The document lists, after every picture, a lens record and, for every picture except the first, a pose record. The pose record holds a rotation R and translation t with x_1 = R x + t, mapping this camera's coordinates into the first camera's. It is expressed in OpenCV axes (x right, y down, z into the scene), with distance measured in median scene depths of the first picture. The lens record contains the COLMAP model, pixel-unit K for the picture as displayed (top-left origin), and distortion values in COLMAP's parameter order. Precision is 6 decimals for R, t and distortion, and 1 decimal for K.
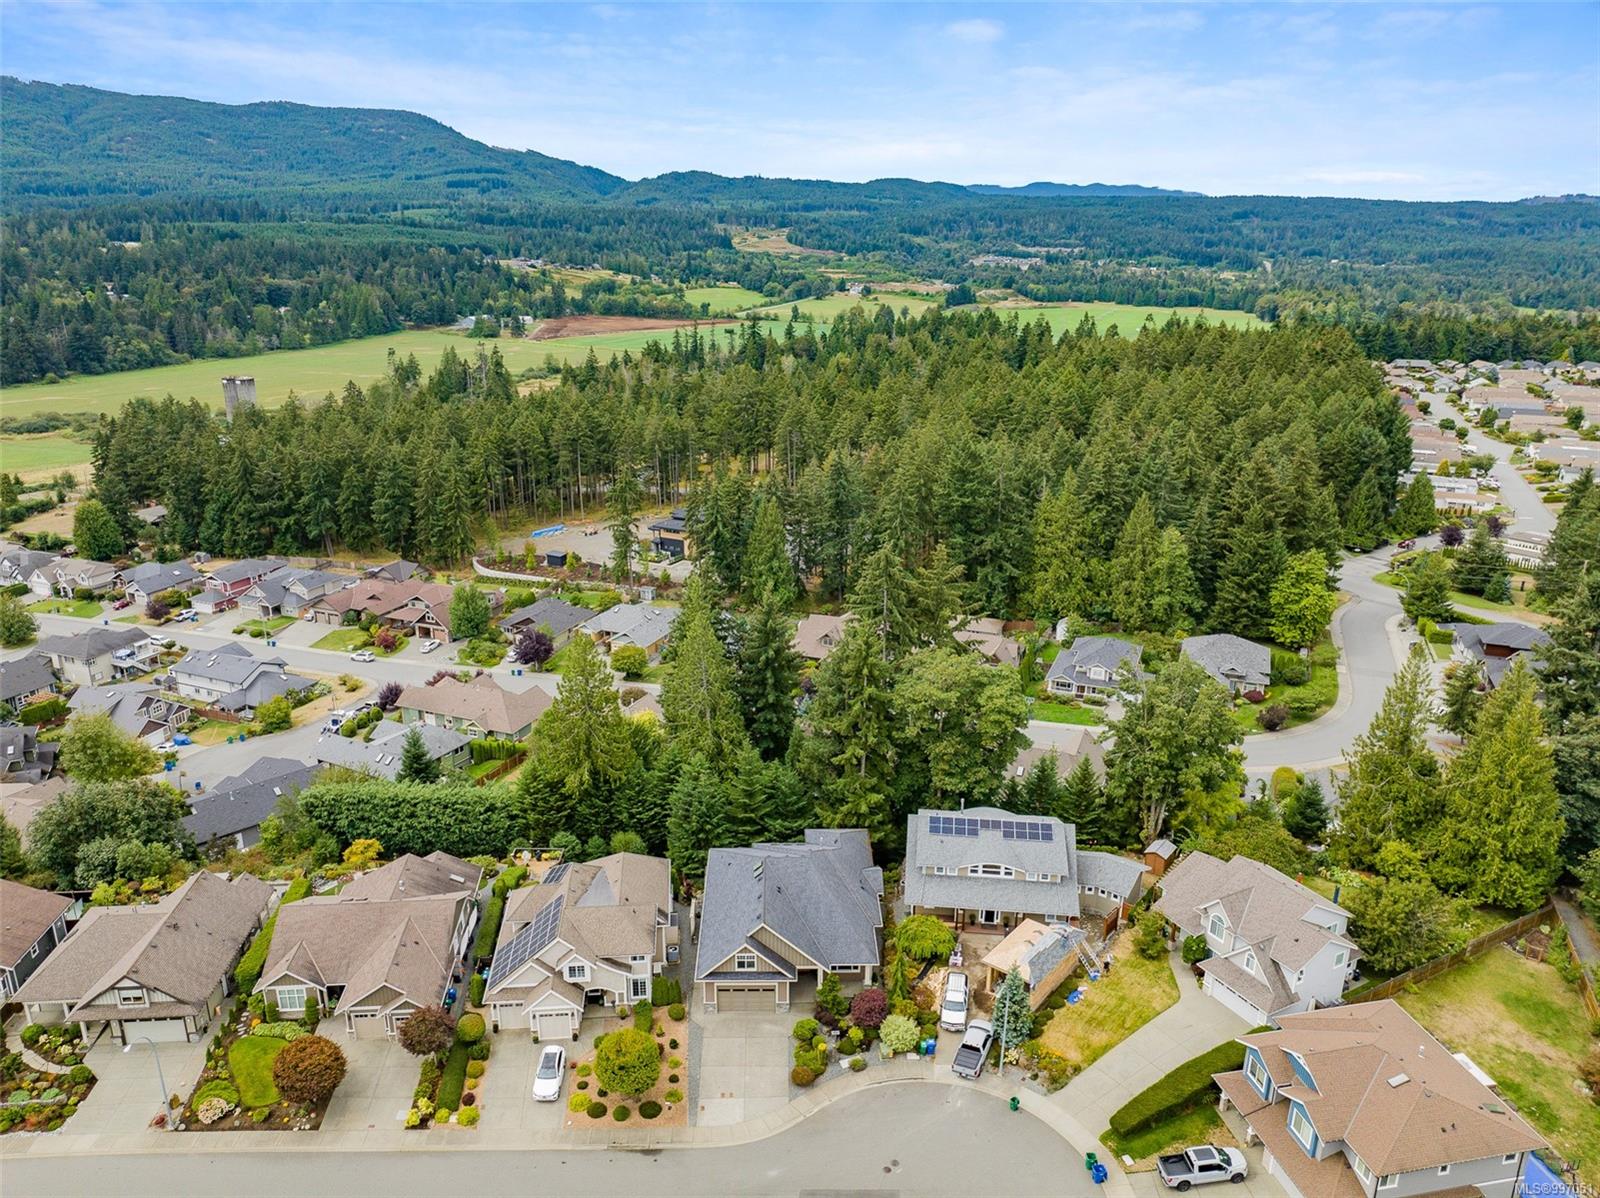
lens RADIAL K [[1130.0, 0, 800.6], [0, 1130.0, 598.3], [0, 0, 1]] dist [-0.046519, 0.014712]
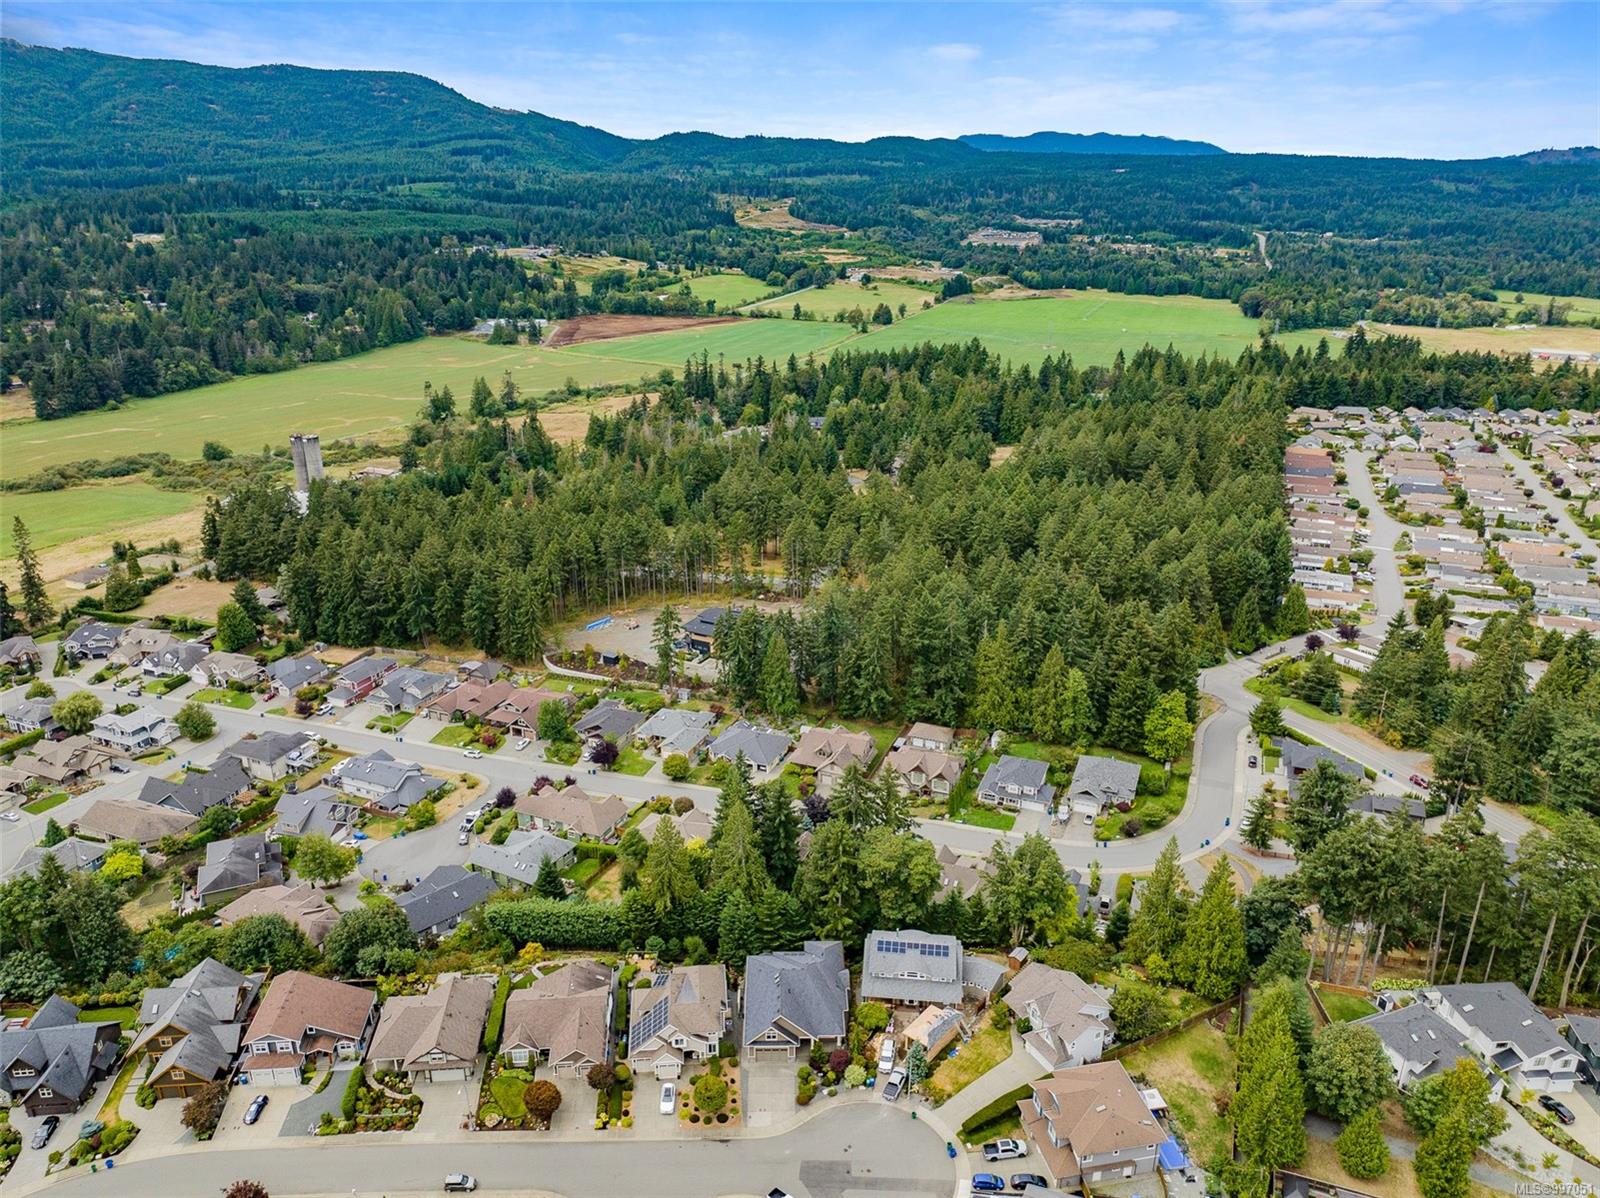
lens RADIAL K [[1128.5, 0, 800.0], [0, 1128.5, 599.0], [0, 0, 1]] dist [-0.037022, -0.002931]
pose [[0.999992, -0.002374, -0.003182, 0.002308], [0.002513, 0.999013, 0.044339, -0.210879], [0.003074, -0.044347, 0.999011, -0.356839]]
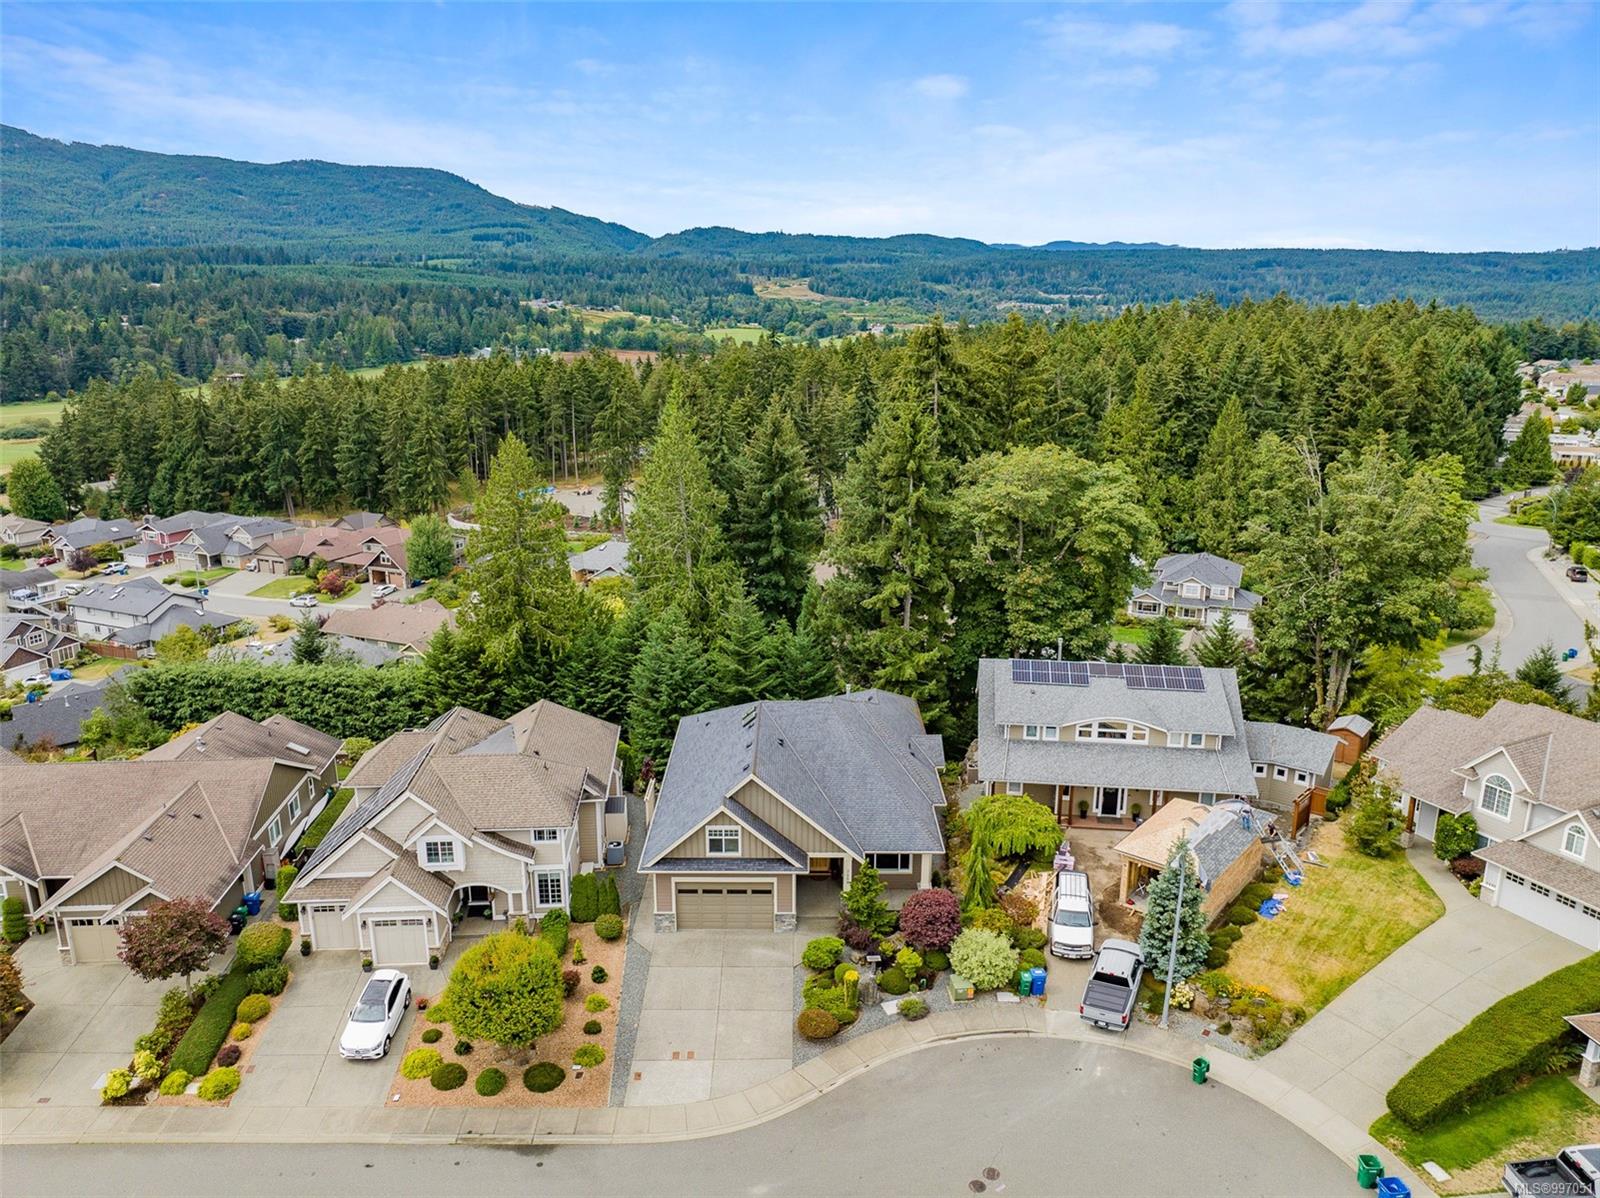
lens RADIAL K [[1130.0, 0, 800.6], [0, 1130.0, 598.3], [0, 0, 1]] dist [-0.046519, 0.014712]
pose [[0.999819, 0.000971, -0.019007, 0.001680], [-0.001930, 0.998723, -0.050493, 0.102029], [0.018934, 0.050520, 0.998544, 0.179453]]
